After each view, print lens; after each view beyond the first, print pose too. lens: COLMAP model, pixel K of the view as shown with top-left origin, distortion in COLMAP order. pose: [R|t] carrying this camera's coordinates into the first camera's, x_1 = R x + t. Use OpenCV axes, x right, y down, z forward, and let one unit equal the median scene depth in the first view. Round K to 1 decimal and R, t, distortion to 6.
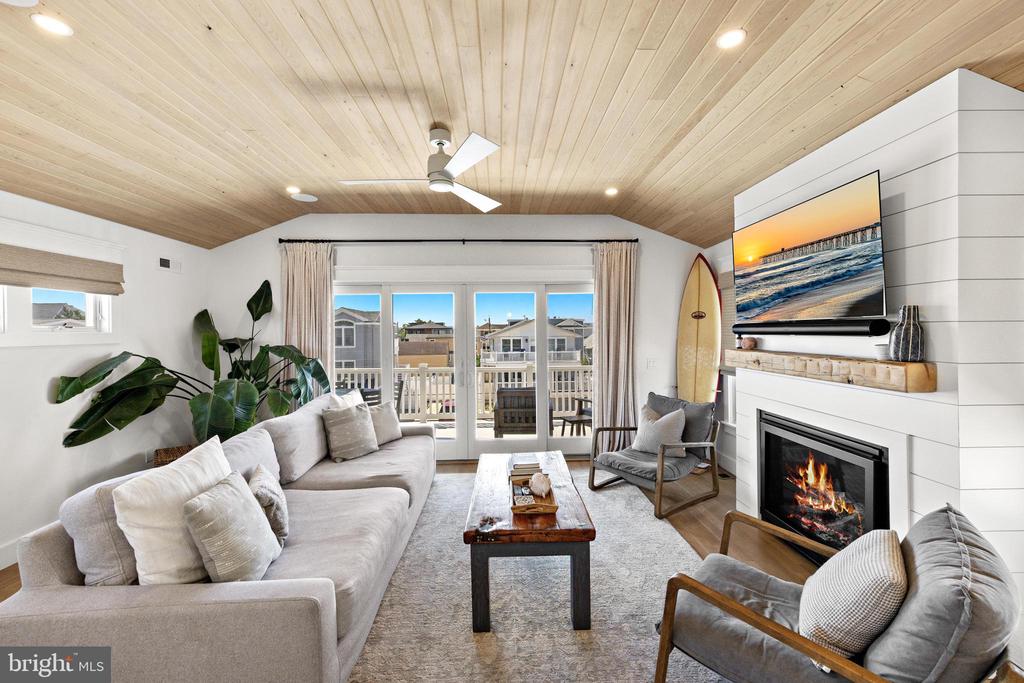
lens RADIAL K [[408.3, 0, 513.6], [0, 408.3, 331.3], [0, 0, 1]] dist [0.002003, 0.000327]
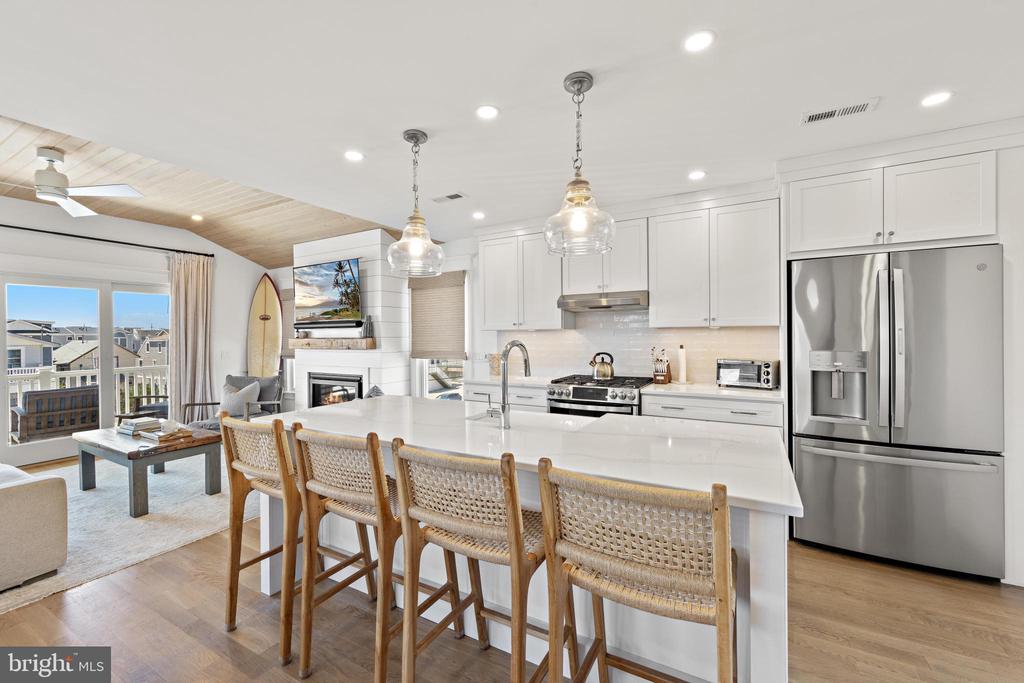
lens RADIAL K [[415.9, 0, 515.0], [0, 415.9, 337.1], [0, 0, 1]] dist [0.002574, 0.000211]
pose [[0.522585, -0.001556, 0.852586, -0.430842], [0.004658, 0.999989, -0.001030, 0.045206], [-0.852574, 0.004510, 0.522587, -0.644623]]
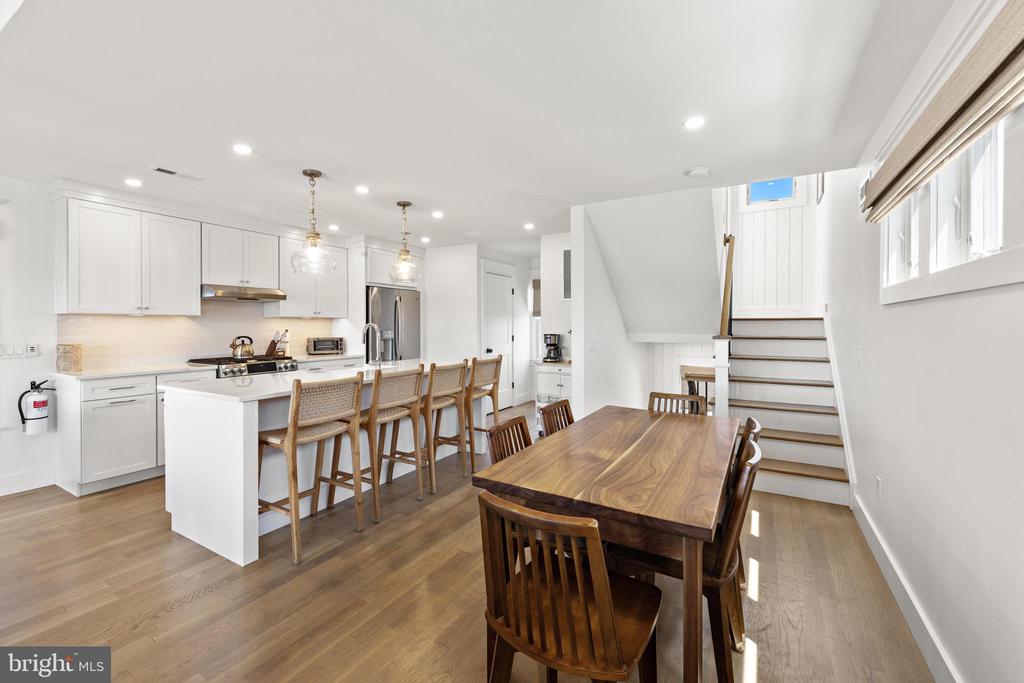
lens RADIAL K [[420.2, 0, 511.2], [0, 420.2, 327.2], [0, 0, 1]] dist [0.003845, 0.000072]
pose [[-0.842868, 0.005867, 0.538088, -0.826130], [0.006862, 0.999976, -0.000154, 0.064129], [-0.538076, 0.003562, -0.842889, 0.430093]]
